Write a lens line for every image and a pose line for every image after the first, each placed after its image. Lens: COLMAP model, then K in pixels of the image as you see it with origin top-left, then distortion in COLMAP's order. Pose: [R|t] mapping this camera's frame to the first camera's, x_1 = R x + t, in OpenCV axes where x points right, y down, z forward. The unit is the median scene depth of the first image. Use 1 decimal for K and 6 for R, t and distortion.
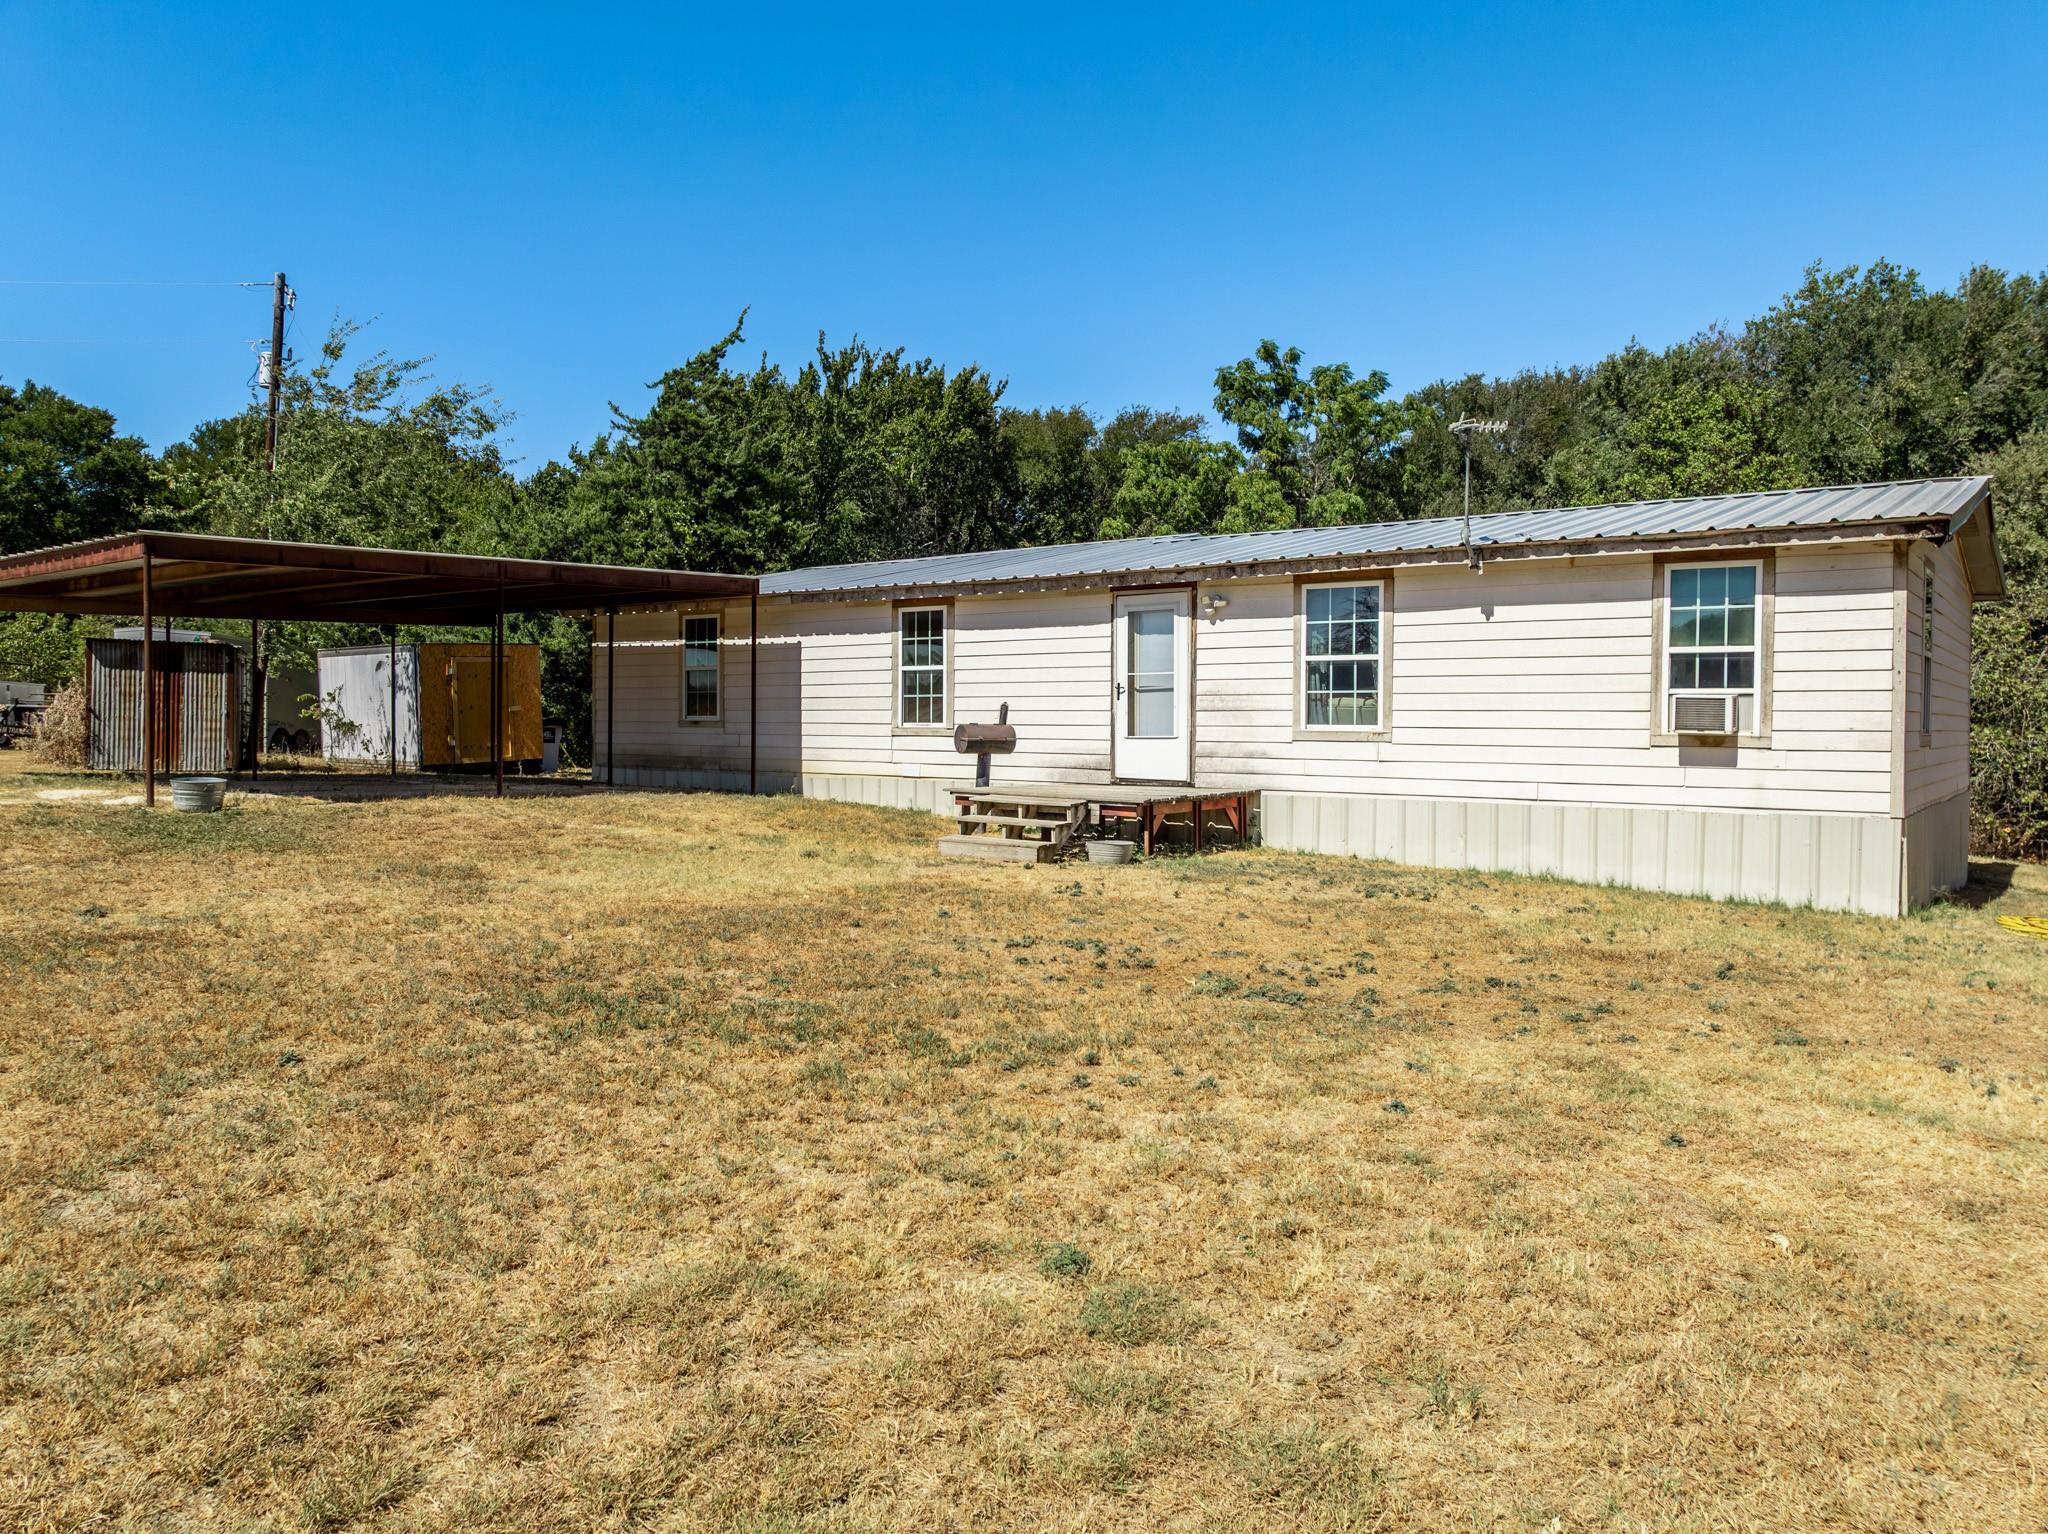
lens RADIAL K [[1428.5, 0, 1037.1], [0, 1428.5, 762.7], [0, 0, 1]] dist [-0.036492, 0.022335]
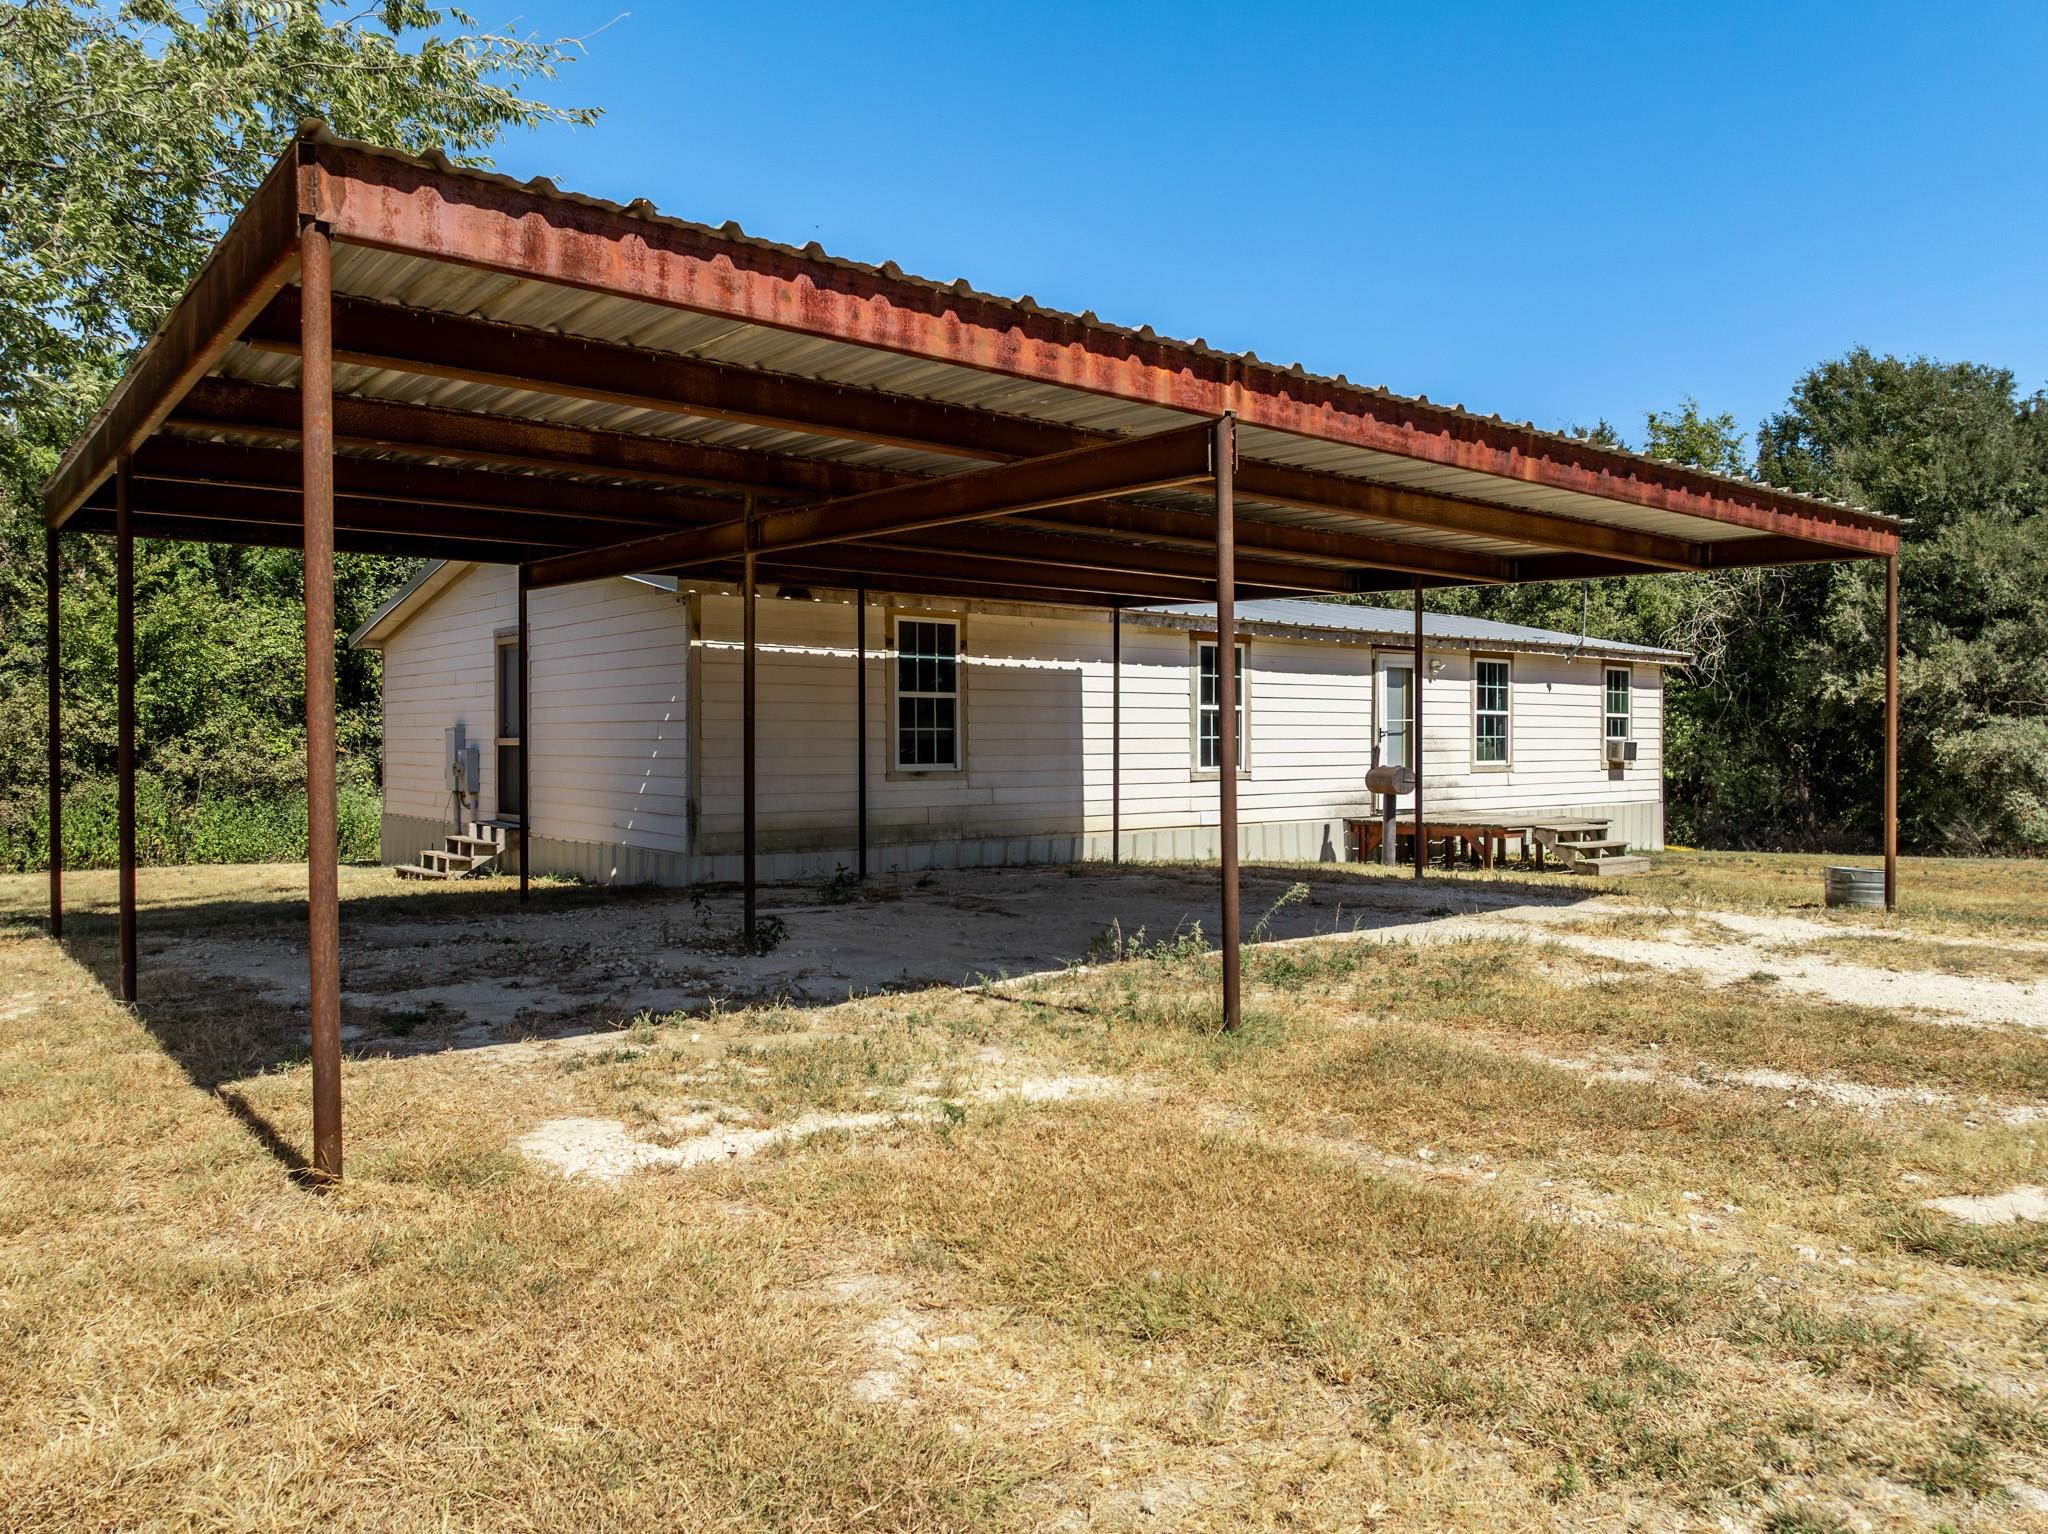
lens RADIAL K [[1428.5, 0, 1037.1], [0, 1428.5, 762.7], [0, 0, 1]] dist [-0.036492, 0.022335]
pose [[0.237799, -0.017270, 0.971161, -1.032334], [0.035856, 0.999317, 0.008991, -0.043882], [-0.970652, 0.032684, 0.238255, 0.910368]]
